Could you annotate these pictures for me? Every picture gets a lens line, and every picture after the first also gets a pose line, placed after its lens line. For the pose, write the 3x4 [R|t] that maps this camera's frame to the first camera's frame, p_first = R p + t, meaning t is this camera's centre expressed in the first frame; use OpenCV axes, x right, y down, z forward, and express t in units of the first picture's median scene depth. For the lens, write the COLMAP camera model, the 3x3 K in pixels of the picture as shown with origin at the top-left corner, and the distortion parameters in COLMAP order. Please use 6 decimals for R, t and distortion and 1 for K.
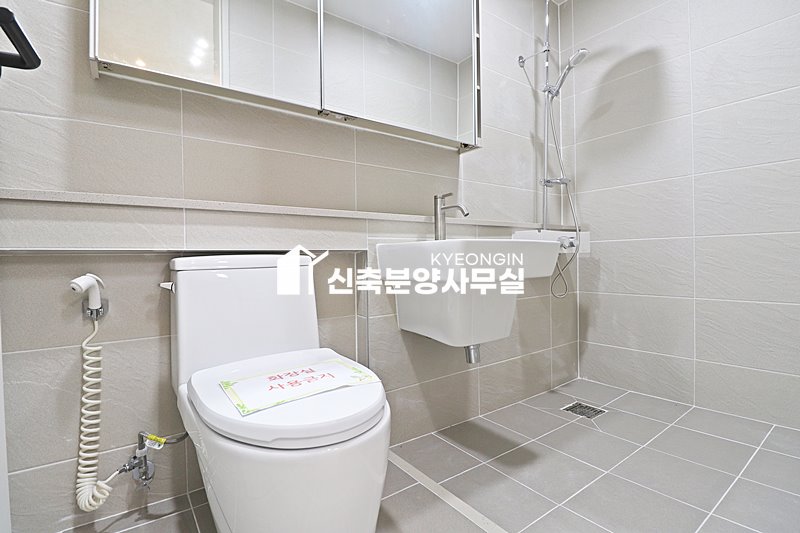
lens RADIAL K [[373.8, 0, 402.7], [0, 373.8, 262.6], [0, 0, 1]] dist [-0.004564, -0.008965]
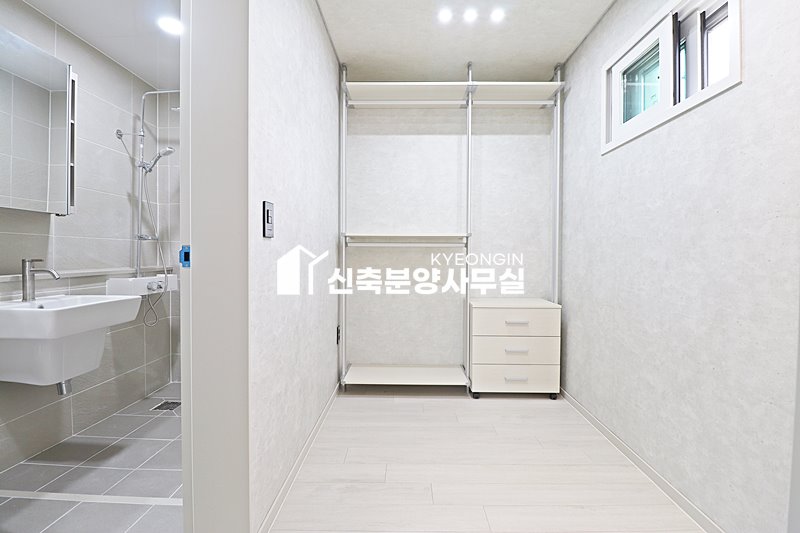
lens RADIAL K [[373.8, 0, 402.7], [0, 373.8, 262.6], [0, 0, 1]] dist [-0.004564, -0.008965]
pose [[0.609264, 0.001594, 0.792966, -0.082760], [-0.012157, 0.999899, 0.007331, -0.154889], [-0.792874, -0.014107, 0.609222, -0.516485]]
